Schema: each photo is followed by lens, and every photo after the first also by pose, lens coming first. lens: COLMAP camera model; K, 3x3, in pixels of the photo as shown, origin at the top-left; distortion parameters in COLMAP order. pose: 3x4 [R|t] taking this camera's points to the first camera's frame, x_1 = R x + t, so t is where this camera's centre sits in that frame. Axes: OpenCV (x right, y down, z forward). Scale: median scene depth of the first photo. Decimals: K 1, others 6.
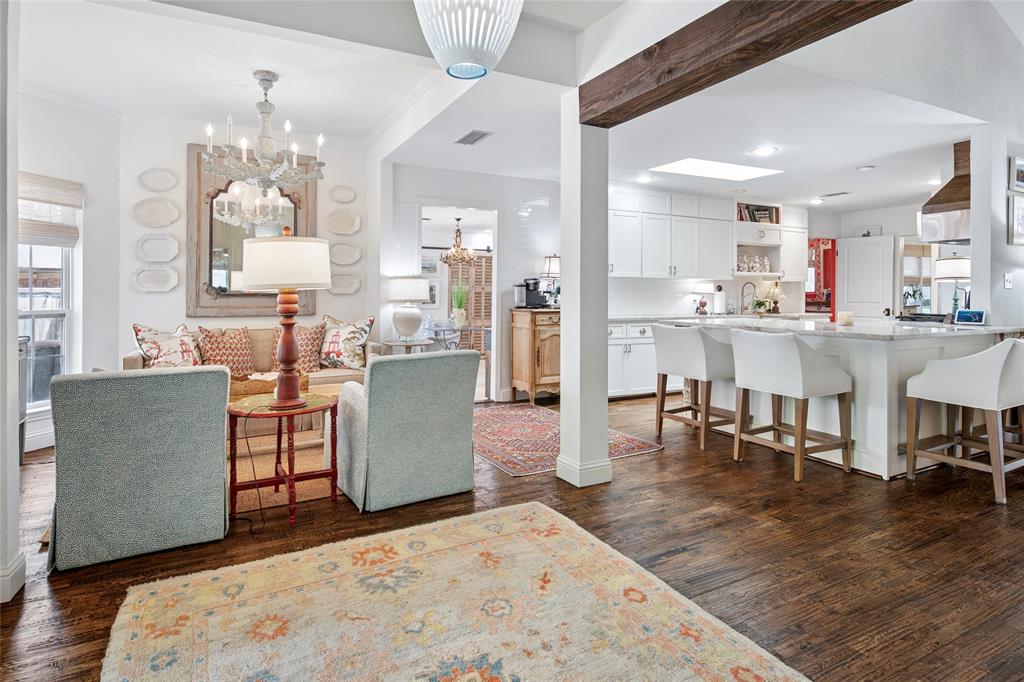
lens RADIAL K [[559.9, 0, 515.2], [0, 559.9, 294.5], [0, 0, 1]] dist [-0.003820, -0.000770]
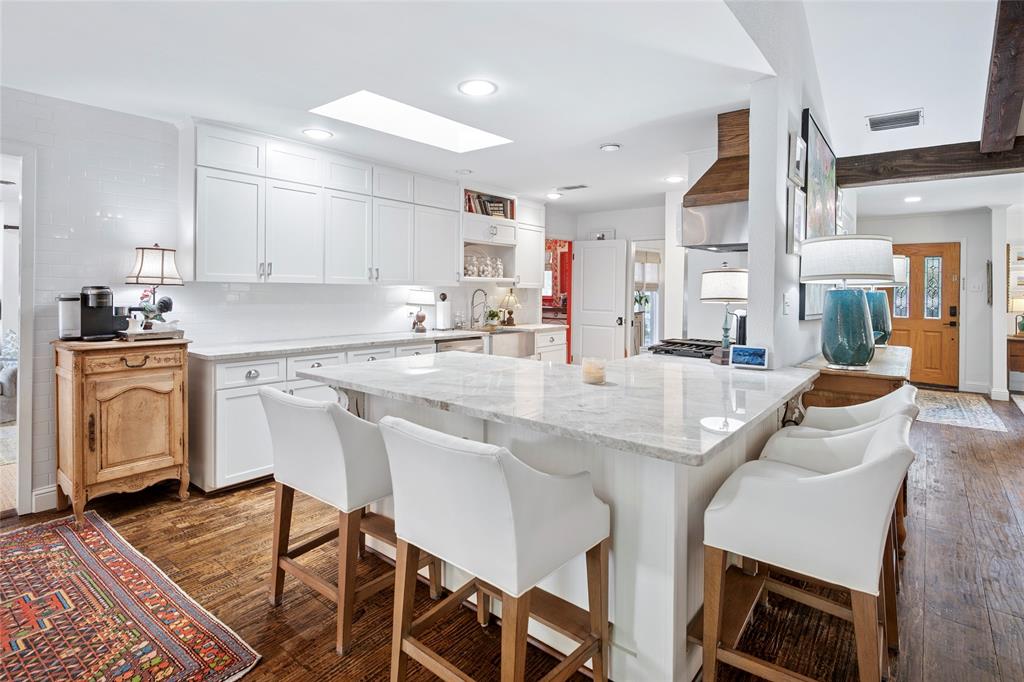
lens RADIAL K [[525.1, 0, 510.9], [0, 525.1, 291.8], [0, 0, 1]] dist [0.000440, -0.000087]
pose [[0.916579, 0.004849, 0.399824, 0.159628], [-0.007382, 0.999961, 0.004794, -0.022749], [-0.399785, -0.007345, 0.916579, 0.291570]]
